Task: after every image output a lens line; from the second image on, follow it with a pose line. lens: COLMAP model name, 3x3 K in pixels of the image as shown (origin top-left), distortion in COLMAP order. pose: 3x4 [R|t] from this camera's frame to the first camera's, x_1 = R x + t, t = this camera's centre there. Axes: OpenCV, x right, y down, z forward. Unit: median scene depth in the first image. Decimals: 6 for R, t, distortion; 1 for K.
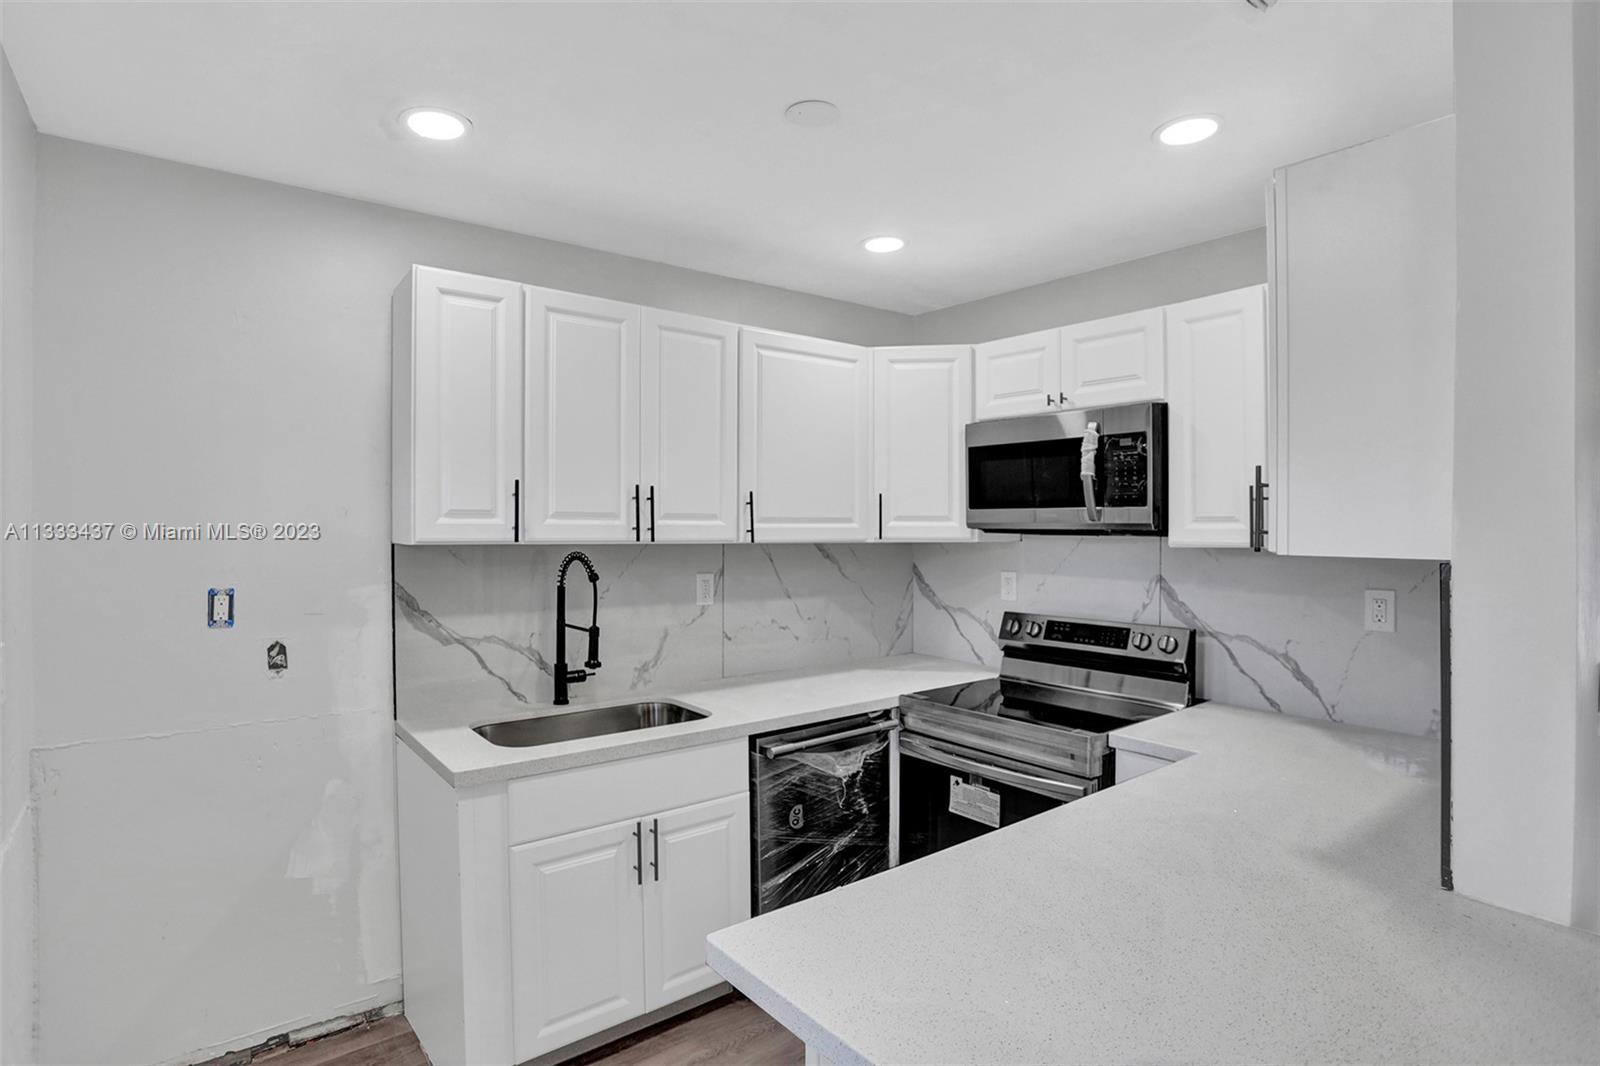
lens RADIAL K [[820.2, 0, 766.7], [0, 820.2, 515.3], [0, 0, 1]] dist [-0.083788, 0.035926]
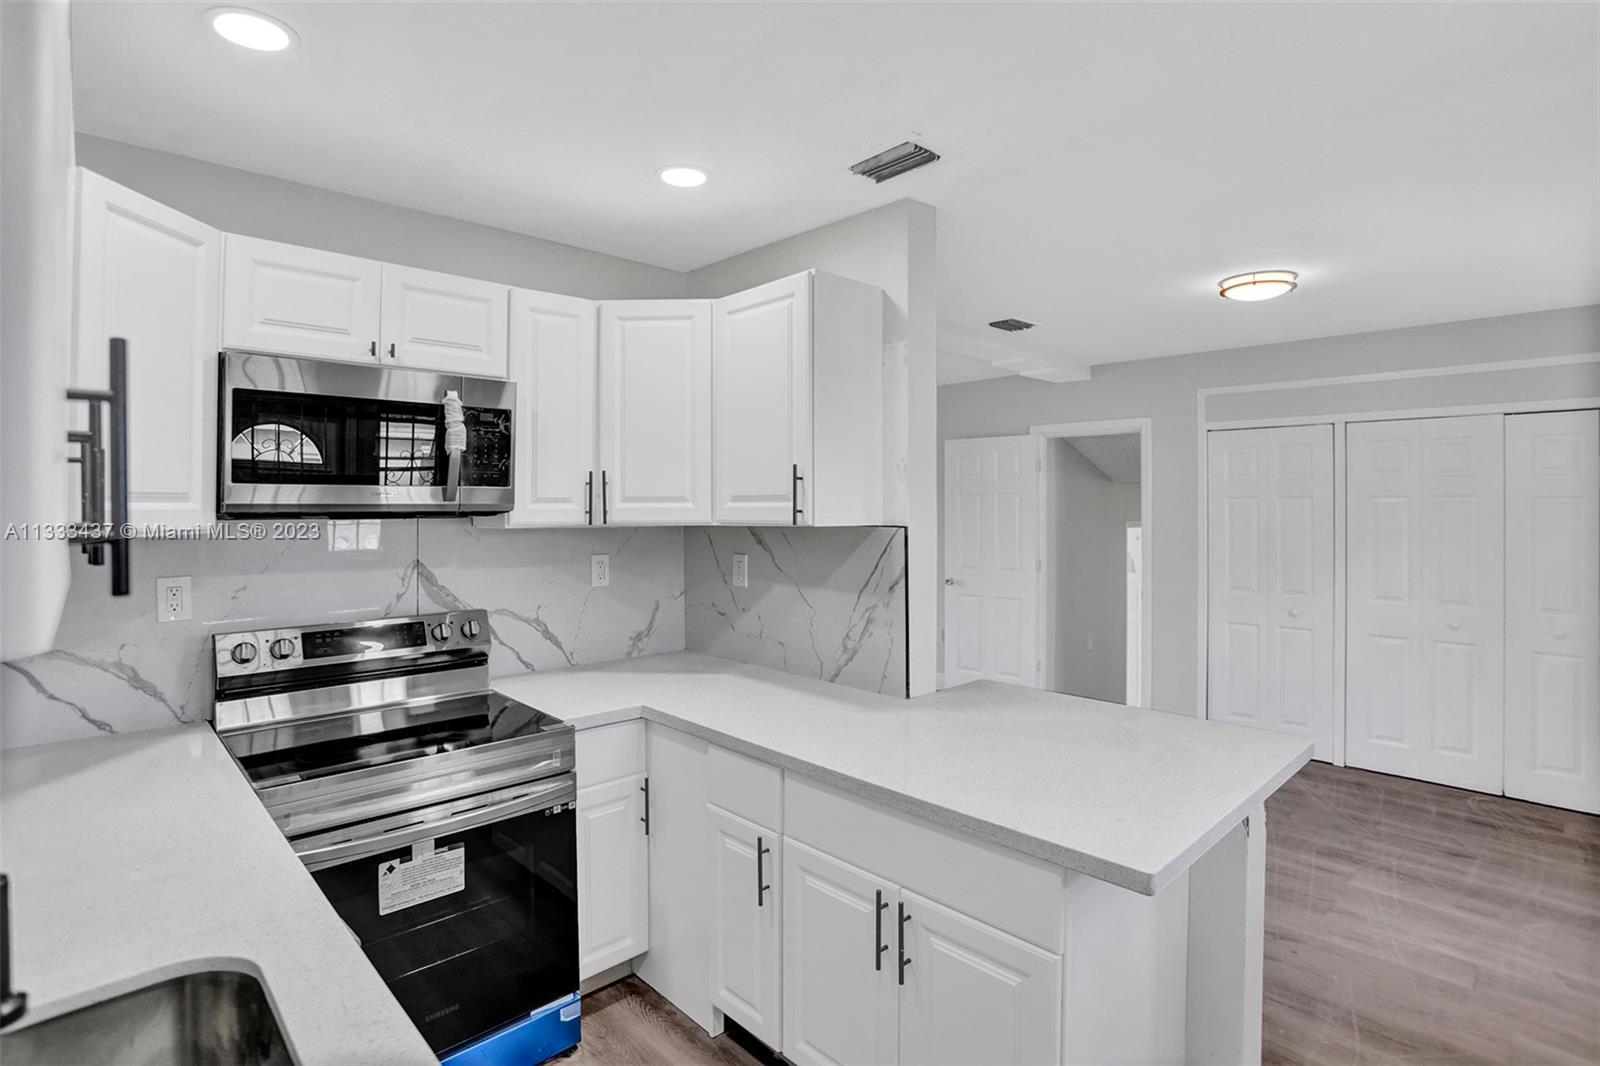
lens RADIAL K [[782.0, 0, 801.4], [0, 782.0, 494.0], [0, 0, 1]] dist [-0.069936, 0.027014]
pose [[-0.117635, 0.008377, 0.993022, -0.468176], [-0.010525, 0.999898, -0.009681, 0.002724], [-0.993001, -0.011590, -0.117535, 0.716201]]
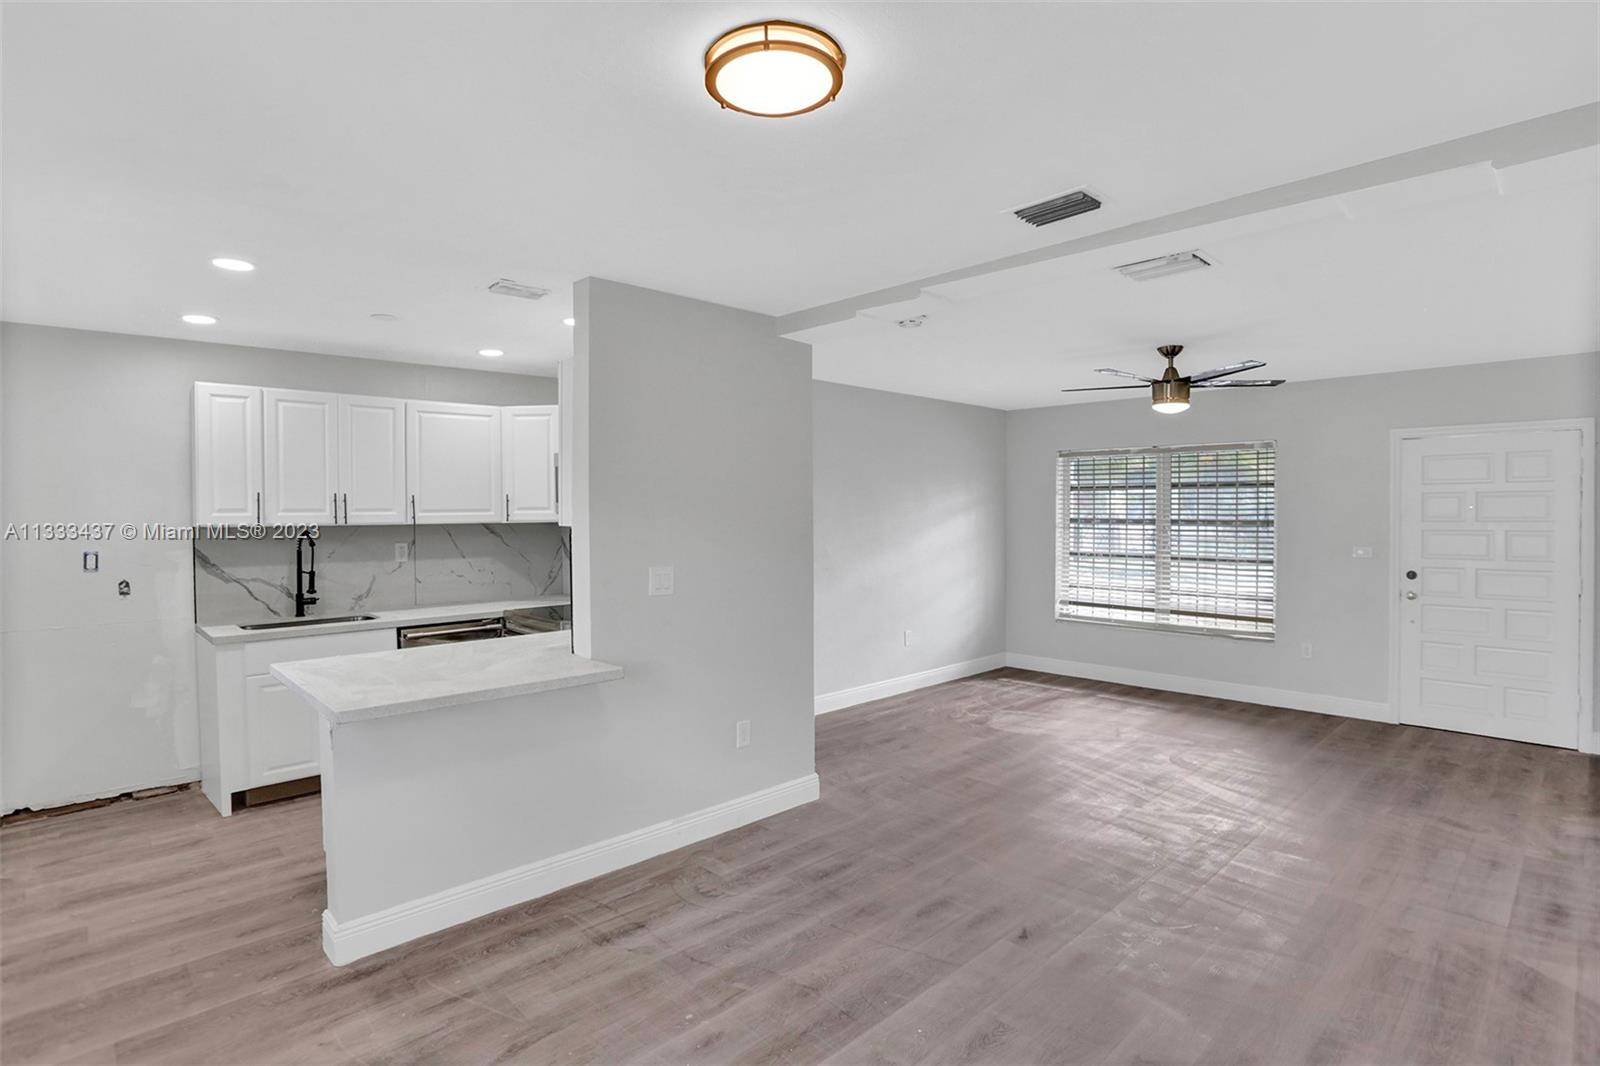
lens RADIAL K [[811.4, 0, 780.7], [0, 811.4, 508.5], [0, 0, 1]] dist [-0.061680, 0.020936]
pose [[0.993705, -0.009041, 0.111660, 0.630530], [0.007488, 0.999869, 0.014316, -0.021214], [-0.111775, -0.013390, 0.993643, -0.883156]]
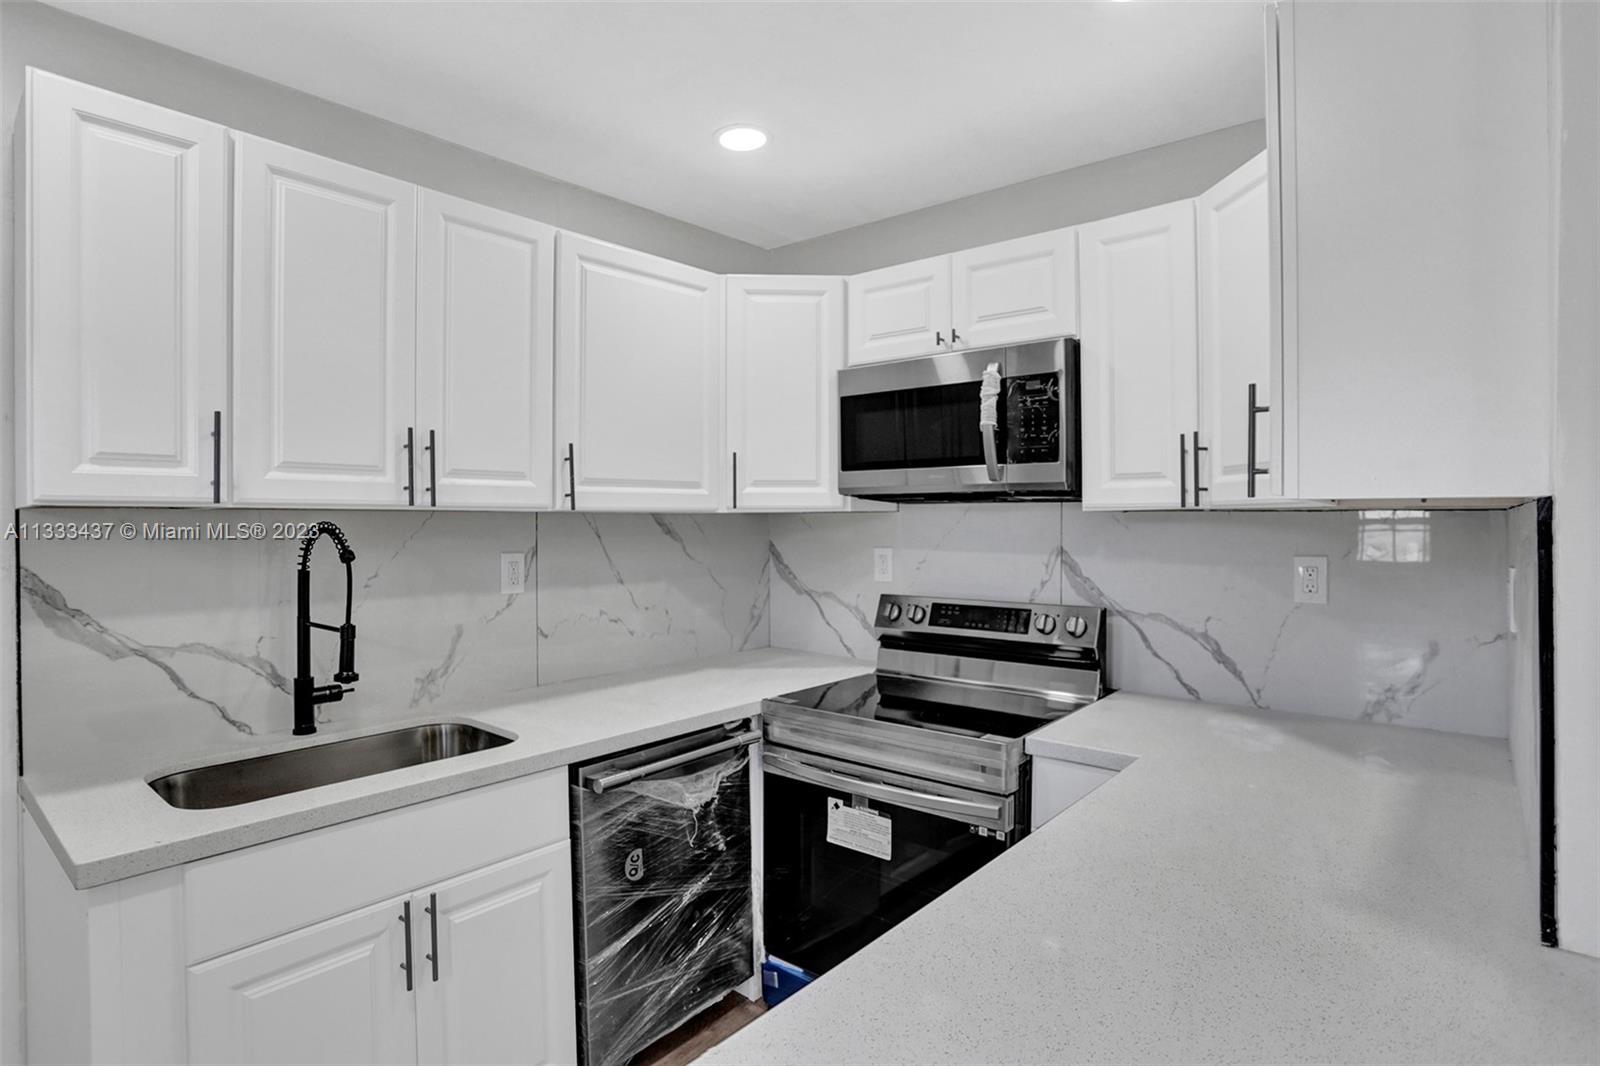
lens RADIAL K [[840.0, 0, 787.0], [0, 840.0, 515.1], [0, 0, 1]] dist [-0.071121, 0.031021]
pose [[0.975859, -0.003844, 0.218369, 0.007811], [0.002023, 0.999961, 0.008563, 0.034292], [-0.218393, -0.007915, 0.975829, 0.206403]]
